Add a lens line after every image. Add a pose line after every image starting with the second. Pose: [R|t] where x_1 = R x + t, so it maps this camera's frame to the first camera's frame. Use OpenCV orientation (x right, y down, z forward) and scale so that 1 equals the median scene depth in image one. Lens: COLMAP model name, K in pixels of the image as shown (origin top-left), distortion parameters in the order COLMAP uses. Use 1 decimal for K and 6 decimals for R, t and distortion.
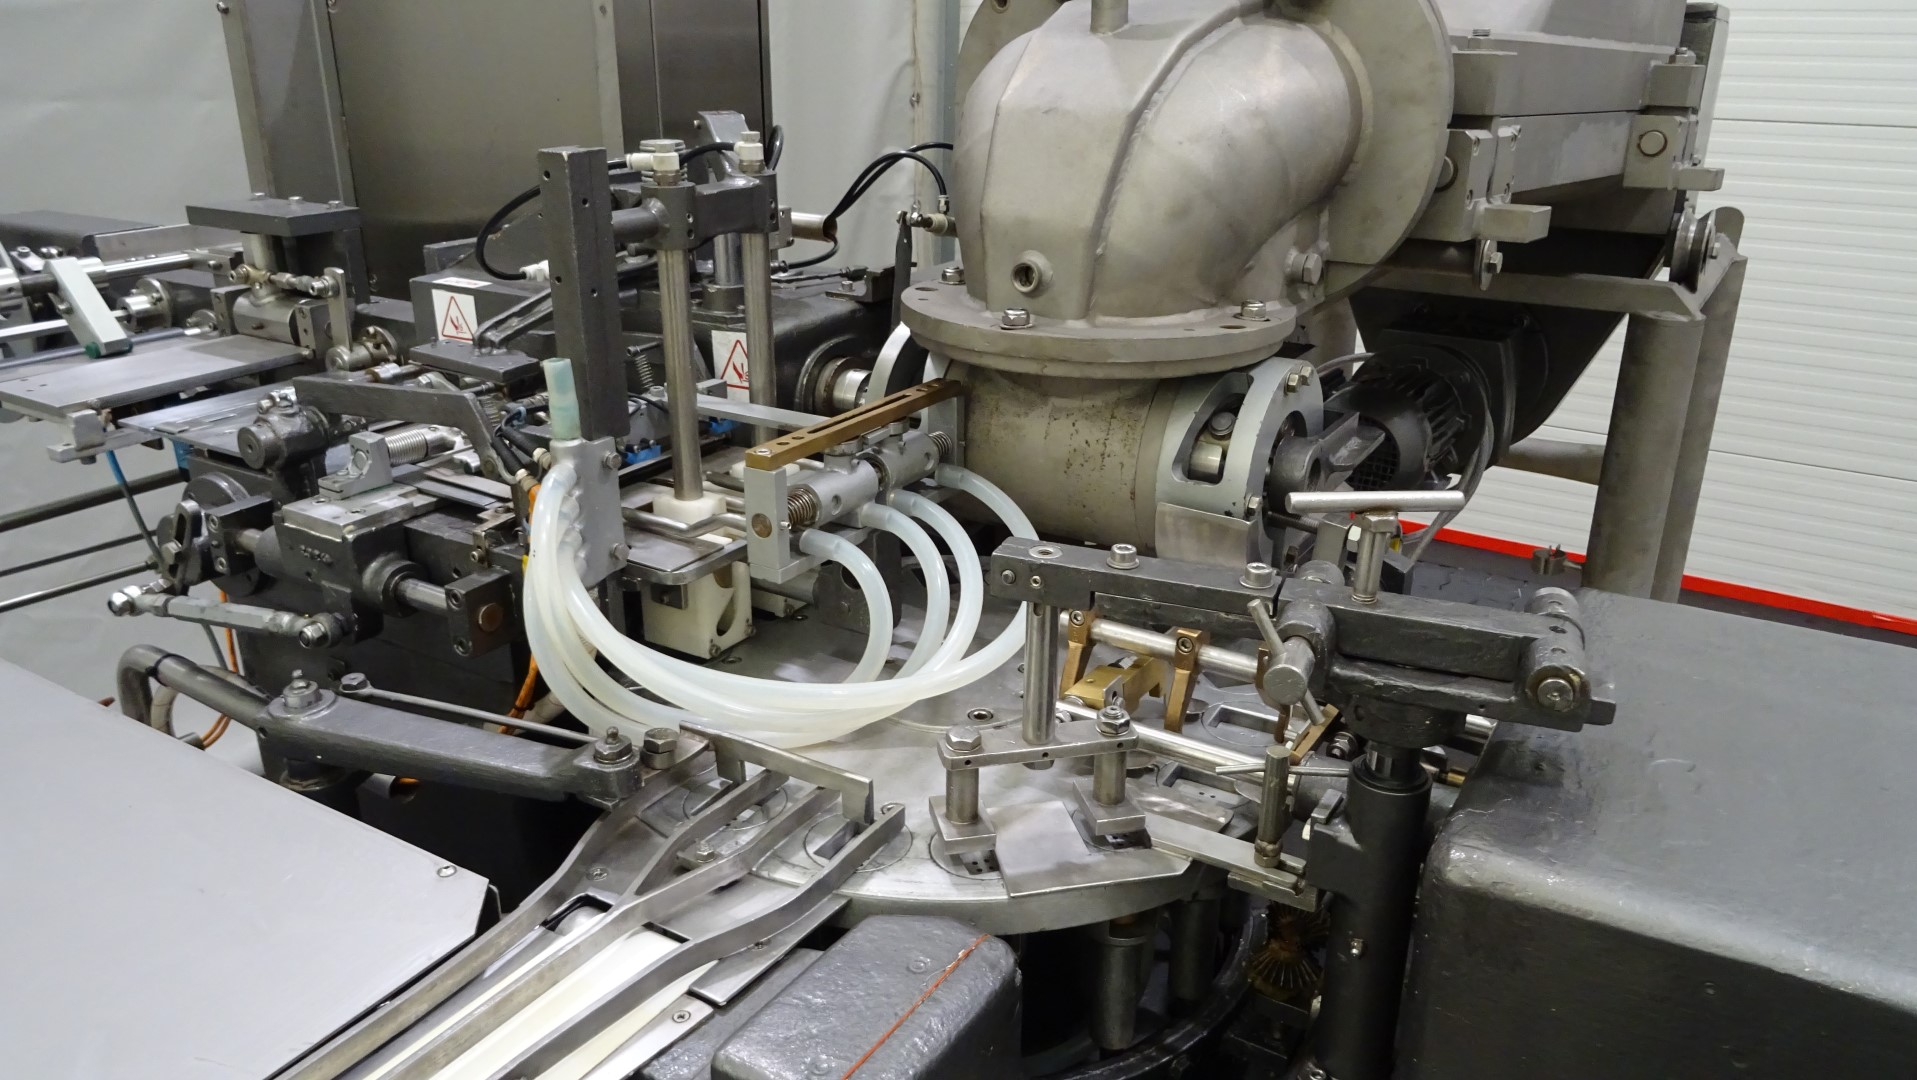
lens RADIAL K [[1385.3, 0, 962.6], [0, 1385.3, 535.1], [0, 0, 1]] dist [0.018727, -0.004108]
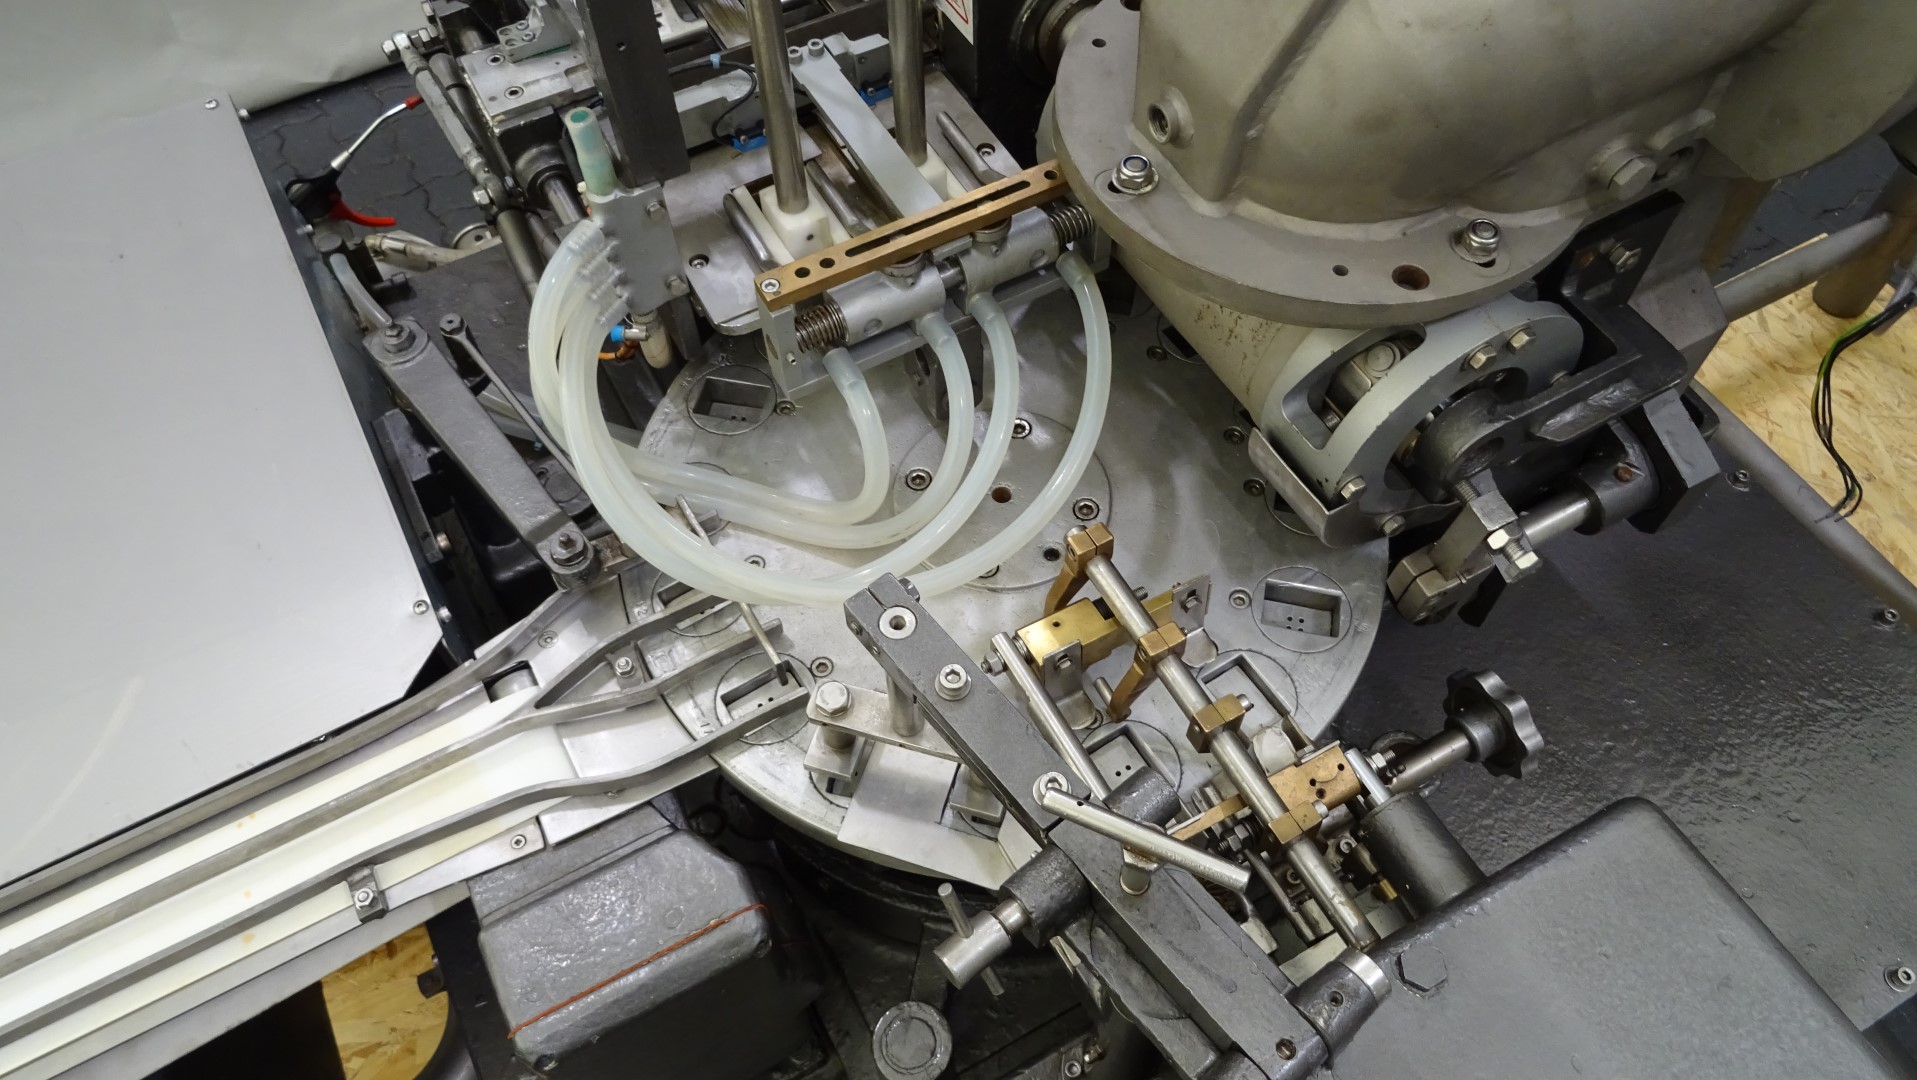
lens RADIAL K [[1385.3, 0, 962.6], [0, 1385.3, 535.1], [0, 0, 1]] dist [0.018727, -0.004108]
pose [[0.866799, 0.410381, -0.283278, 0.257094], [-0.156839, 0.763616, 0.626332, -0.472765], [0.473350, -0.498475, 0.726266, 0.308577]]
